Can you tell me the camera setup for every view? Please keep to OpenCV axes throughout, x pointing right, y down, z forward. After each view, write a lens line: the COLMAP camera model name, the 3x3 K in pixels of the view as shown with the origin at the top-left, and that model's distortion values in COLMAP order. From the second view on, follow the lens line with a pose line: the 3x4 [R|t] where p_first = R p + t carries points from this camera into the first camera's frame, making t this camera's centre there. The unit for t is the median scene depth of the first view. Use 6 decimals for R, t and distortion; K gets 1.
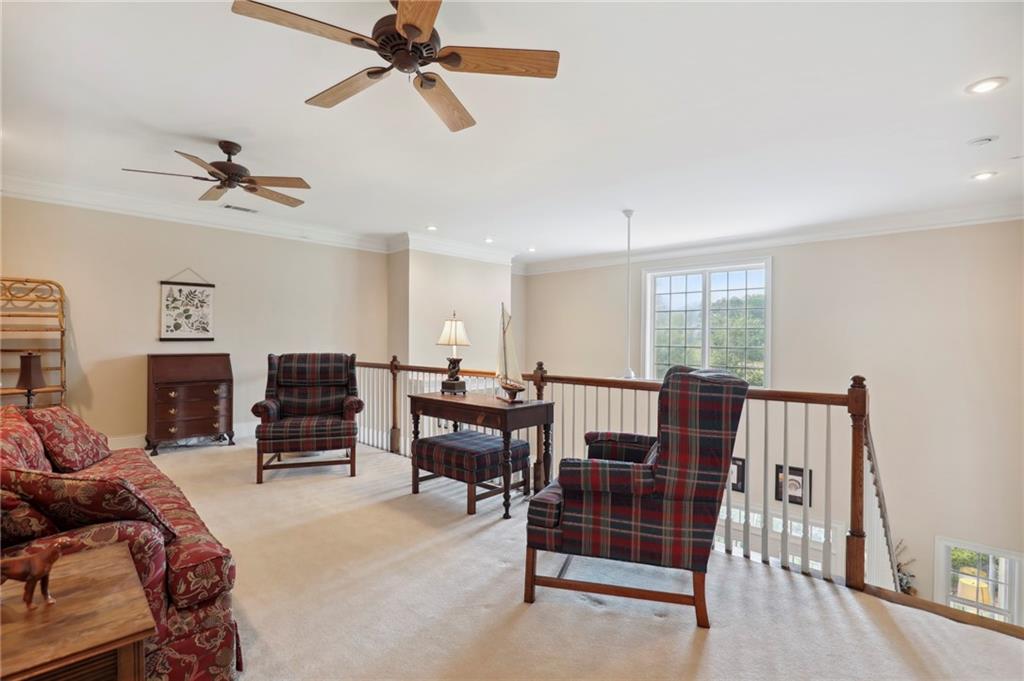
lens RADIAL K [[470.6, 0, 508.0], [0, 470.6, 339.4], [0, 0, 1]] dist [-0.017212, 0.000249]
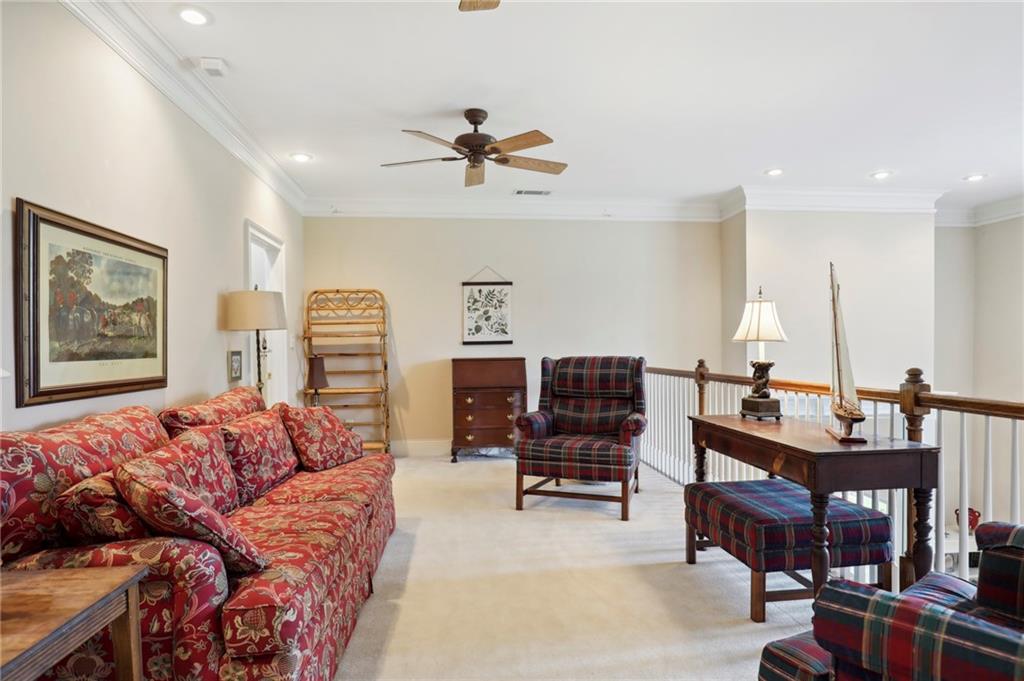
lens RADIAL K [[573.1, 0, 510.3], [0, 573.1, 359.1], [0, 0, 1]] dist [-0.011162, -0.000182]
pose [[0.771498, -0.000333, -0.636232, 0.114873], [0.017125, 0.999648, 0.020243, 0.014969], [0.636001, -0.026513, 0.771232, 0.200726]]
